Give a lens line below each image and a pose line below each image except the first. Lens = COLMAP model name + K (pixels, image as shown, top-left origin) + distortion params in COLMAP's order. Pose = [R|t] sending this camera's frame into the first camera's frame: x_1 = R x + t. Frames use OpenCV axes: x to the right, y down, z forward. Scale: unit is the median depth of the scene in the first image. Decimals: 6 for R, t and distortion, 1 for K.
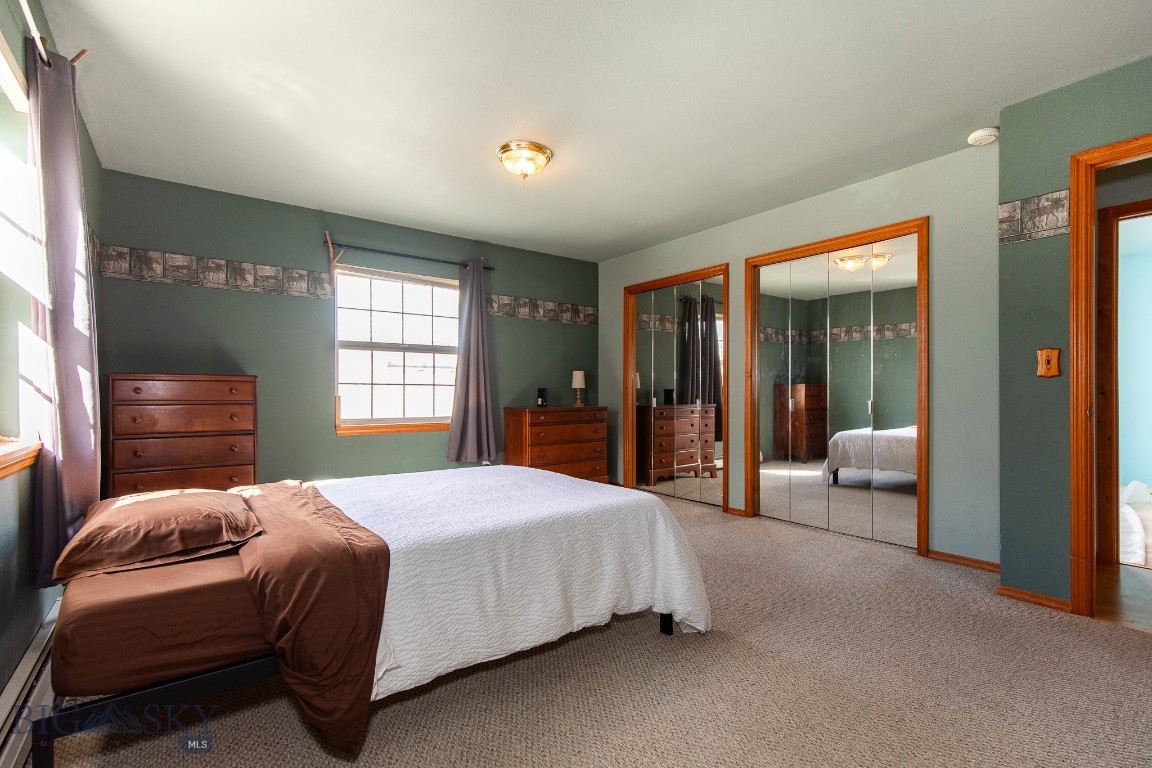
lens RADIAL K [[520.2, 0, 582.1], [0, 520.2, 387.9], [0, 0, 1]] dist [0.008177, -0.001076]
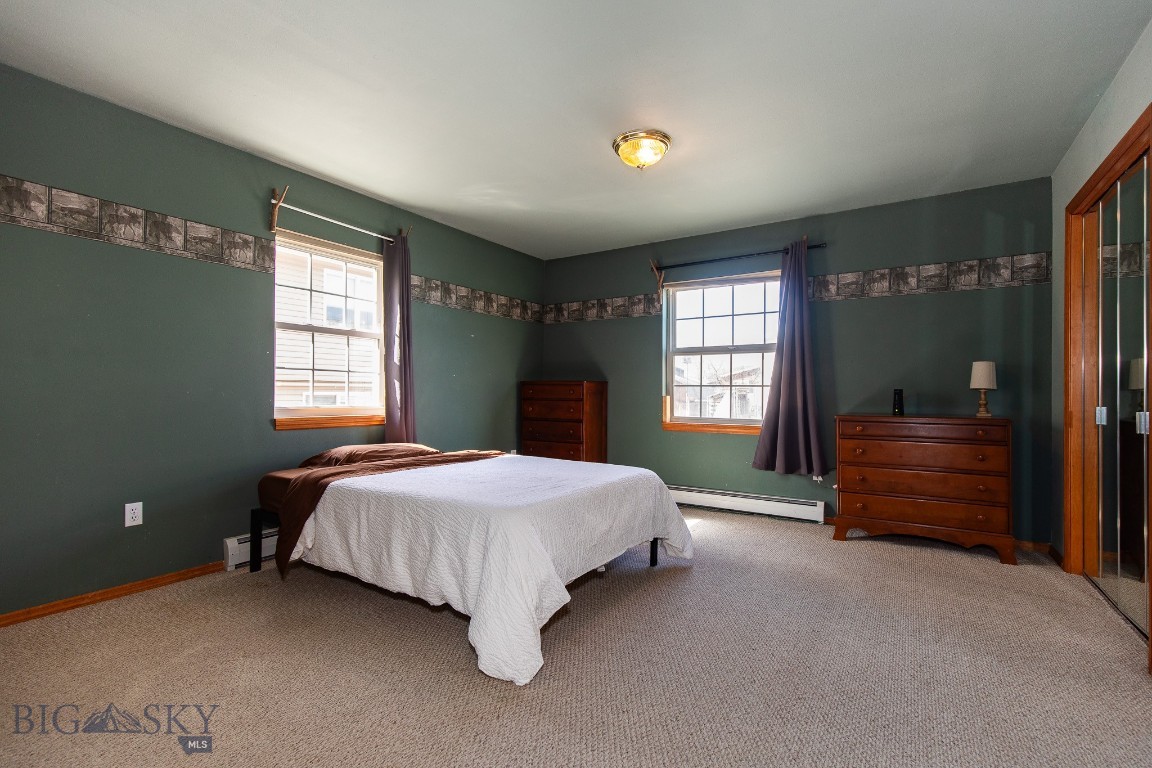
lens RADIAL K [[508.6, 0, 583.5], [0, 508.6, 387.9], [0, 0, 1]] dist [-0.000625, -0.000417]
pose [[0.357116, -0.007054, -0.934034, 0.485253], [0.002313, 0.999975, -0.006668, 0.003300], [0.934057, 0.000221, 0.357123, 0.385549]]
